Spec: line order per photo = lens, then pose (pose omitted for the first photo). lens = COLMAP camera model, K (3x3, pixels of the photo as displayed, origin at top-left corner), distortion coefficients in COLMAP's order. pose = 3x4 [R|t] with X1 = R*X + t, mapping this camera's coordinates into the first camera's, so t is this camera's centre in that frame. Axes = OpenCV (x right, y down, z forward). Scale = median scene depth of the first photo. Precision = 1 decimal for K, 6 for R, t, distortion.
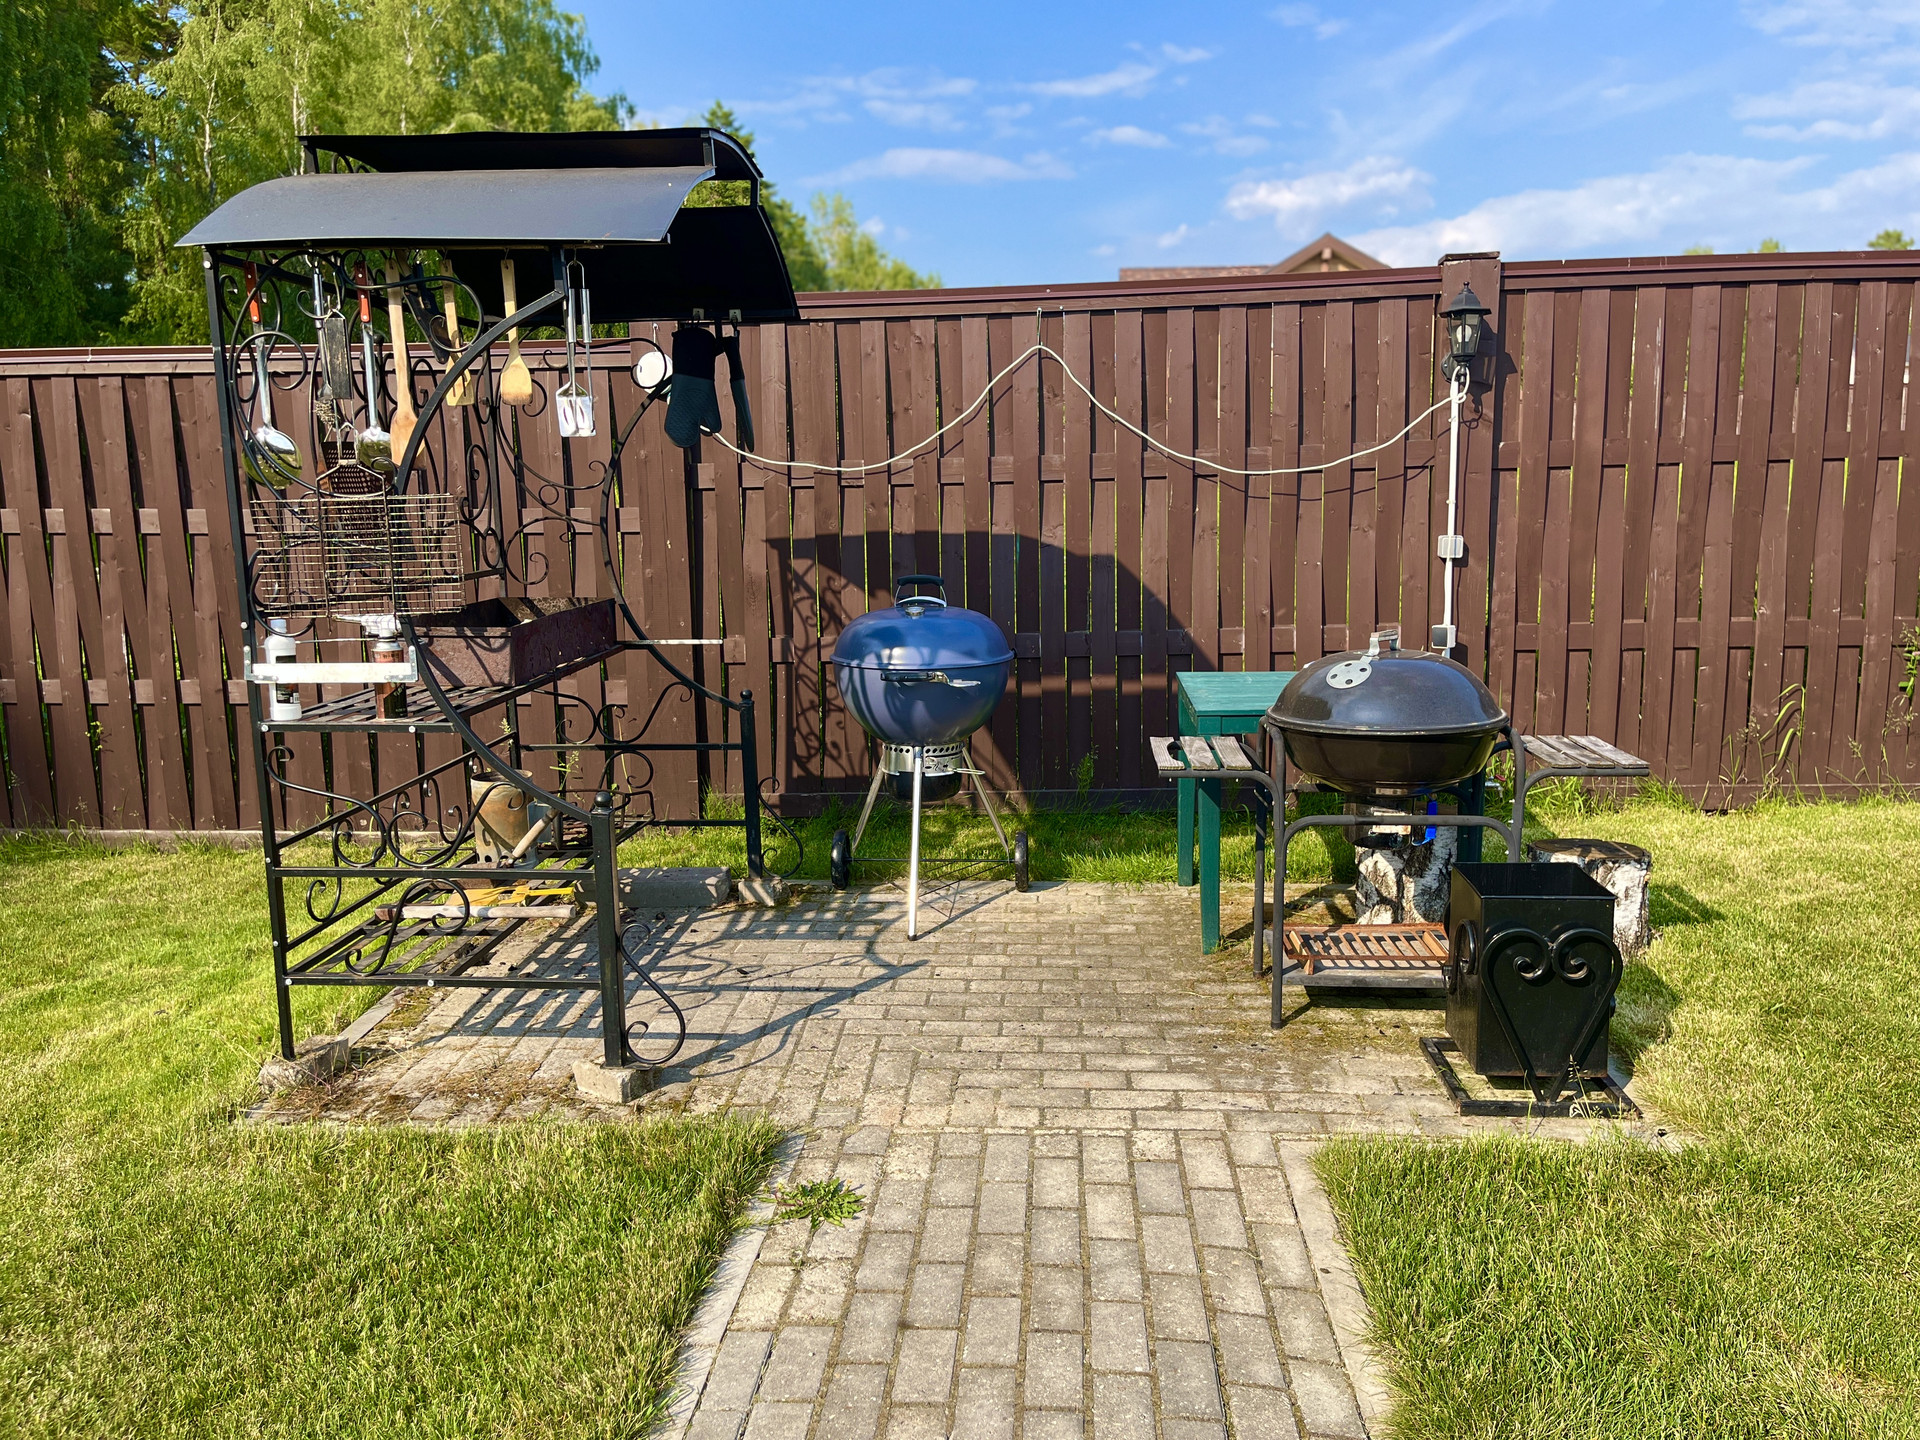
lens RADIAL K [[1476.2, 0, 960.0], [0, 1476.2, 720.0], [0, 0, 1]] dist [0.086755, -0.151360]
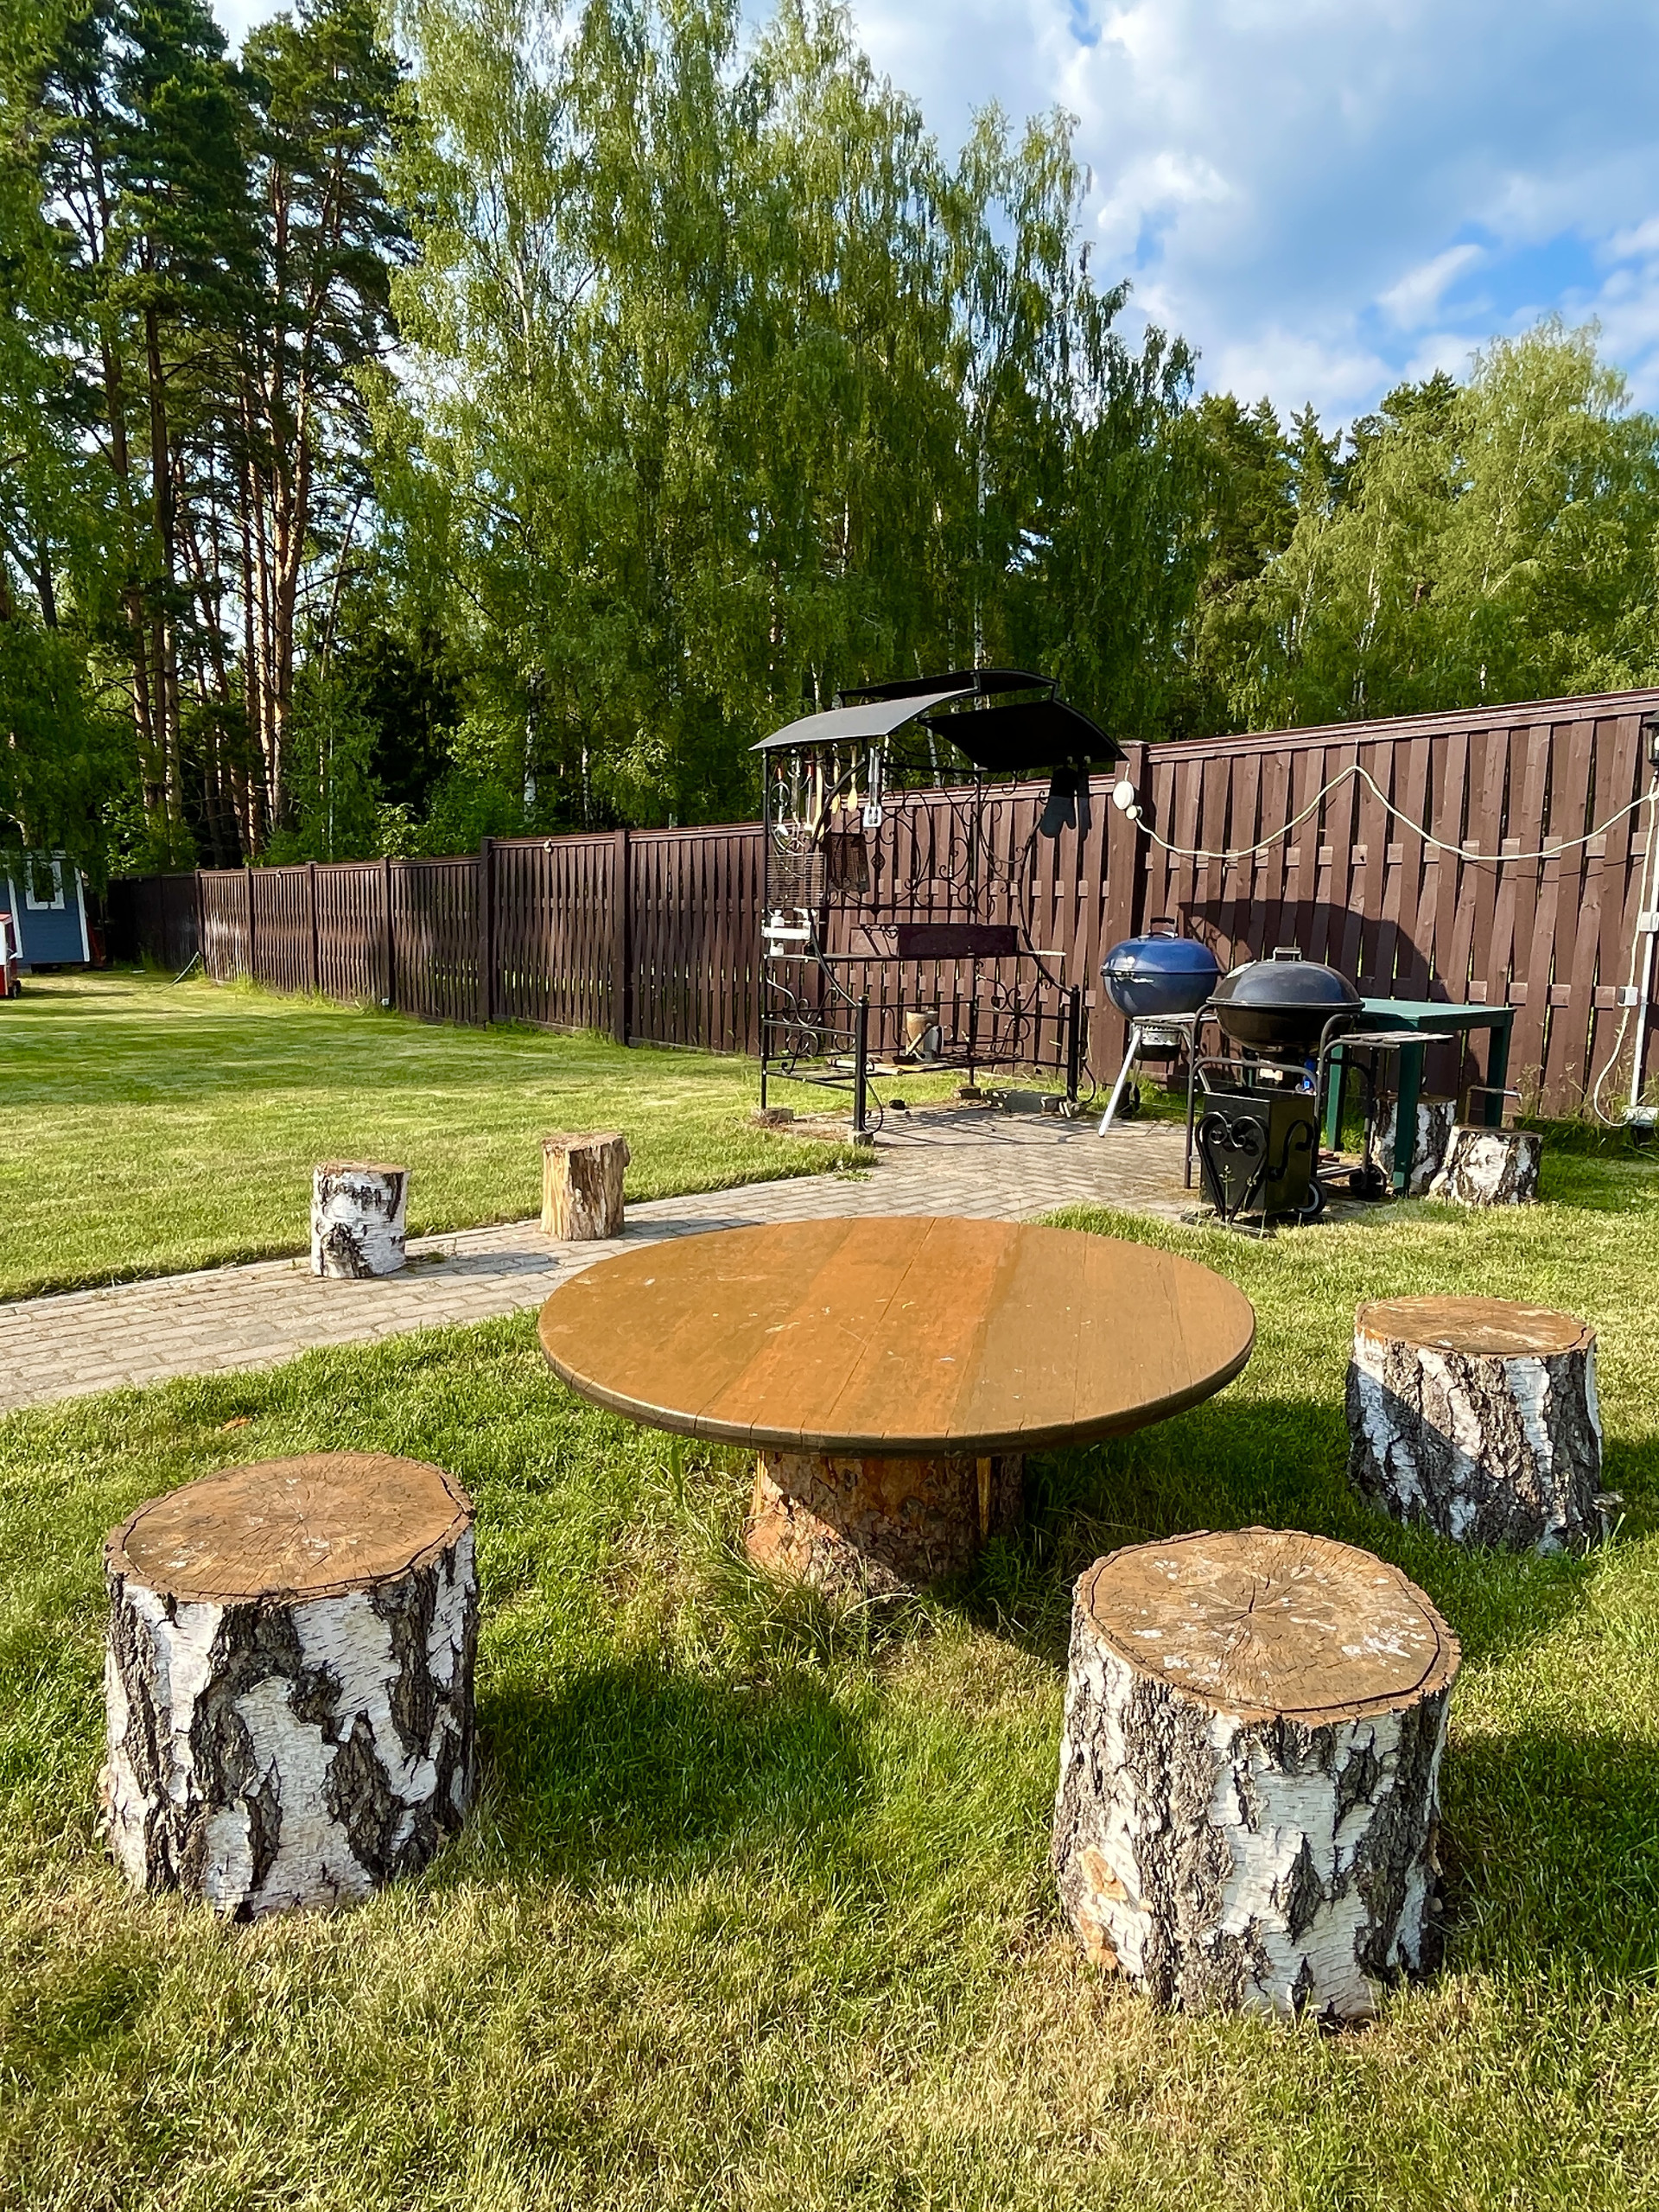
lens RADIAL K [[1373.5, 0, 829.5], [0, 1373.5, 1106.0], [0, 0, 1]] dist [0.028133, 0.001295]
pose [[0.681433, 0.135229, -0.719279, 0.691577], [-0.147346, 0.988007, 0.046158, 0.072555], [0.716895, 0.074530, 0.693186, -0.219808]]
